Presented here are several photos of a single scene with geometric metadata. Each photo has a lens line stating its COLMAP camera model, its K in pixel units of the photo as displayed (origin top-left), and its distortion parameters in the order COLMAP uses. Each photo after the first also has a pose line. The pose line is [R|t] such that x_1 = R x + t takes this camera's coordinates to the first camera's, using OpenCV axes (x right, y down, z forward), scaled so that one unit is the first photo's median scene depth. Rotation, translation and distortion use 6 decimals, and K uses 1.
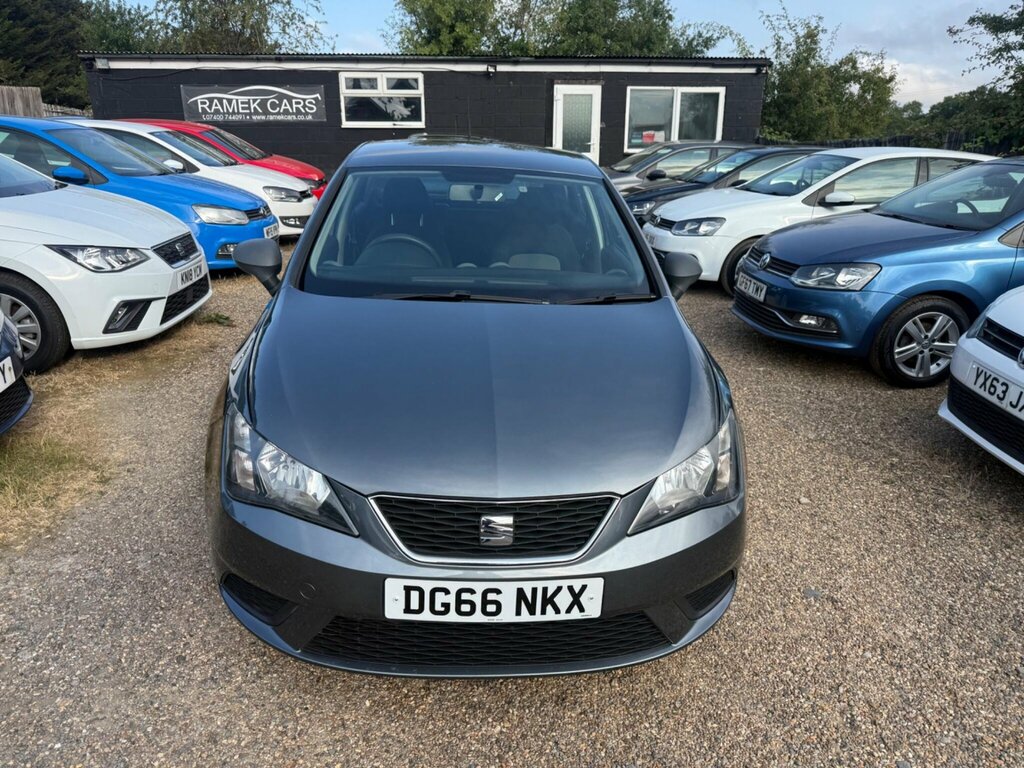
lens RADIAL K [[726.7, 0, 512.0], [0, 726.7, 384.0], [0, 0, 1]] dist [0.003333, -0.007530]
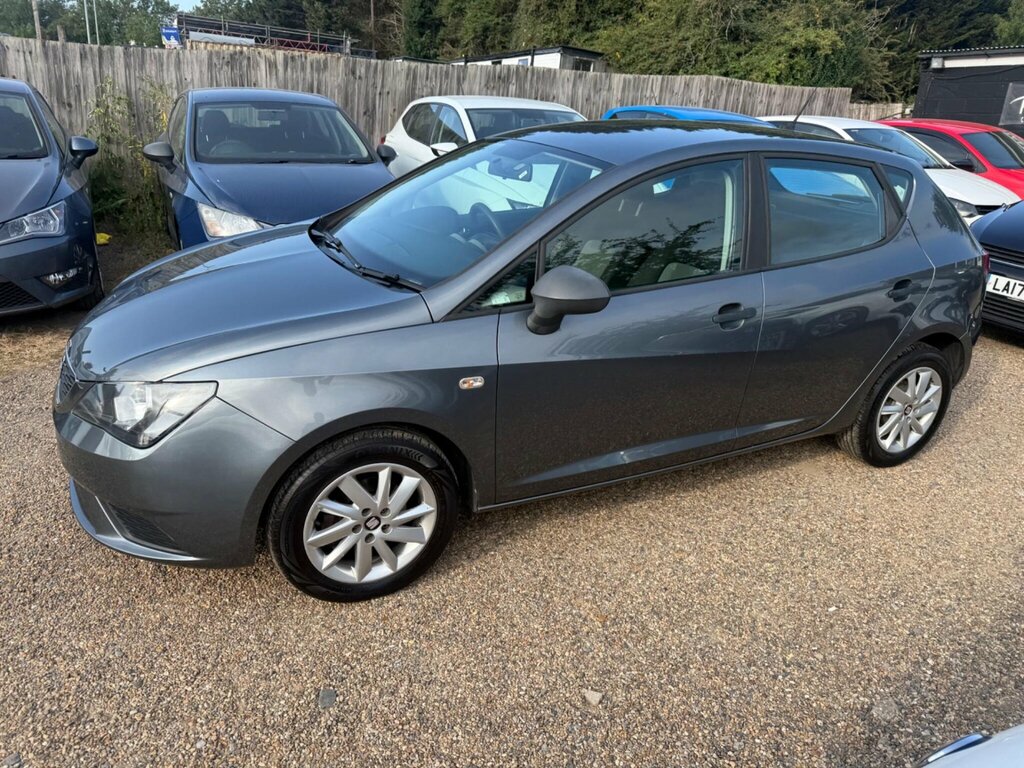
lens RADIAL K [[725.0, 0, 509.6], [0, 725.0, 388.1], [0, 0, 1]] dist [0.004397, -0.010159]
pose [[0.365763, 0.335041, -0.868312, 0.837996], [-0.339366, 0.916736, 0.210773, -0.191634], [0.866630, 0.217583, 0.449010, 0.606661]]
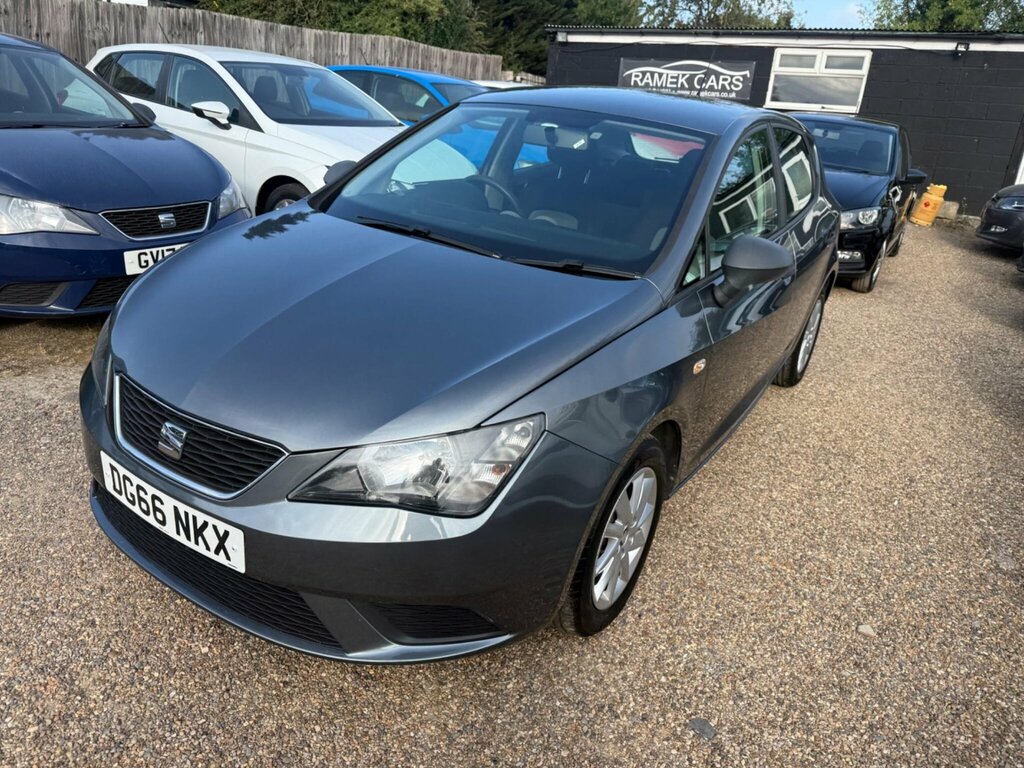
lens RADIAL K [[725.0, 0, 509.6], [0, 725.0, 388.1], [0, 0, 1]] dist [0.004397, -0.010159]
pose [[0.797035, 0.266884, -0.541765, 0.450590], [-0.256531, 0.961721, 0.096359, -0.038507], [0.546743, 0.062178, 0.834989, 0.235846]]
